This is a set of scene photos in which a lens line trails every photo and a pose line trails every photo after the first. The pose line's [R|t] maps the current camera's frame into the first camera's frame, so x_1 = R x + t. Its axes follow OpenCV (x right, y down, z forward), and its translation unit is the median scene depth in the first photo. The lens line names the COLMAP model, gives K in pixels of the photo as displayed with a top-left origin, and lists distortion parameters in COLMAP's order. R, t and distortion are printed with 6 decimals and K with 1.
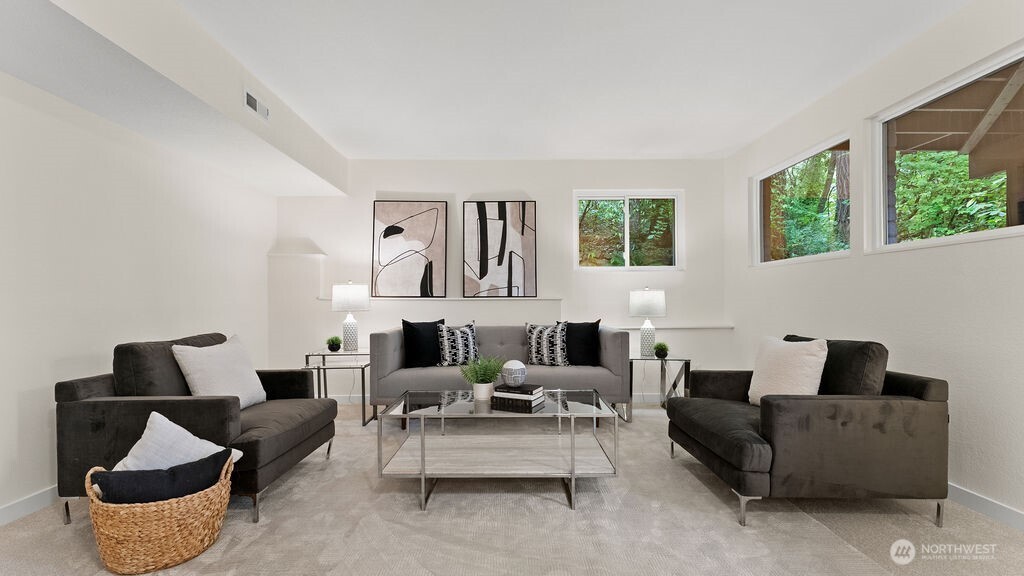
lens RADIAL K [[404.4, 0, 512.0], [0, 404.4, 288.0], [0, 0, 1]] dist [-0.000772, -0.000119]
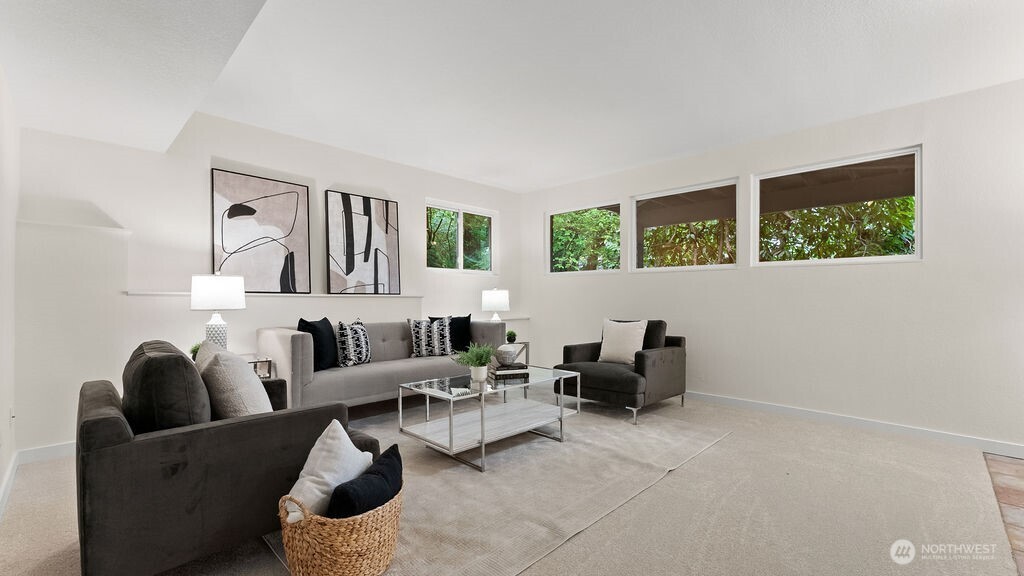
lens RADIAL K [[422.4, 0, 505.7], [0, 422.4, 279.4], [0, 0, 1]] dist [0.000410, -0.000058]
pose [[0.722157, 0.036479, 0.690767, -0.498933], [-0.026763, 0.999334, -0.024795, 0.003194], [-0.691212, -0.000581, 0.722652, 0.021385]]
